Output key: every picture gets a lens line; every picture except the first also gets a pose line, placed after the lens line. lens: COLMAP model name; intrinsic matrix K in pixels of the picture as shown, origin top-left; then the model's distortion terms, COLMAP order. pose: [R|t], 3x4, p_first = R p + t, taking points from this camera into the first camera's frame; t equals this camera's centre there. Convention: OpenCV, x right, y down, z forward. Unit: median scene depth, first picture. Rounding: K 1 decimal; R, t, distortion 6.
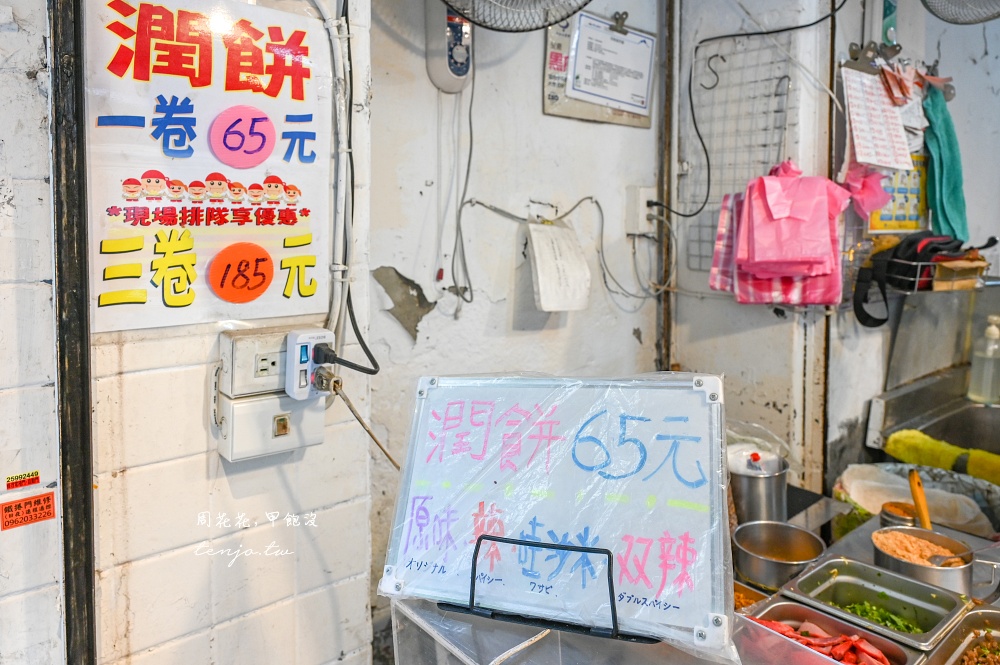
lens RADIAL K [[715.7, 0, 500.2], [0, 715.7, 255.6], [0, 0, 1]] dist [-0.000842, 0.000302]
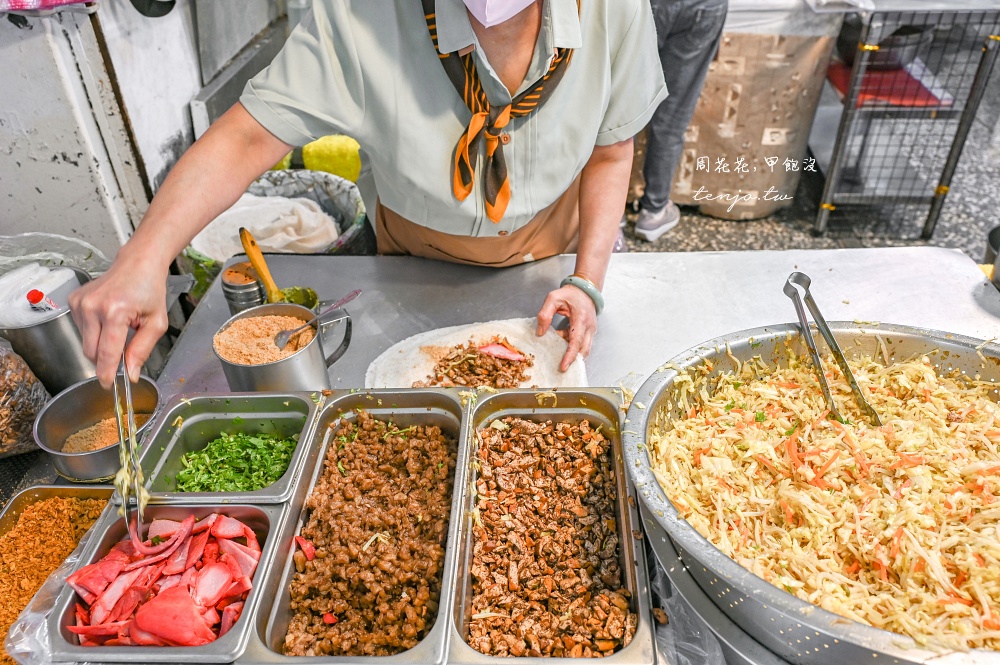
lens RADIAL K [[761.2, 0, 500.0], [0, 761.2, 332.5], [0, 0, 1]] dist [0.023899, -0.002722]
pose [[0.681466, -0.443180, 0.582405, 0.154527], [0.052729, 0.823463, 0.564915, -0.062586], [-0.729947, -0.354261, 0.584531, 0.162233]]
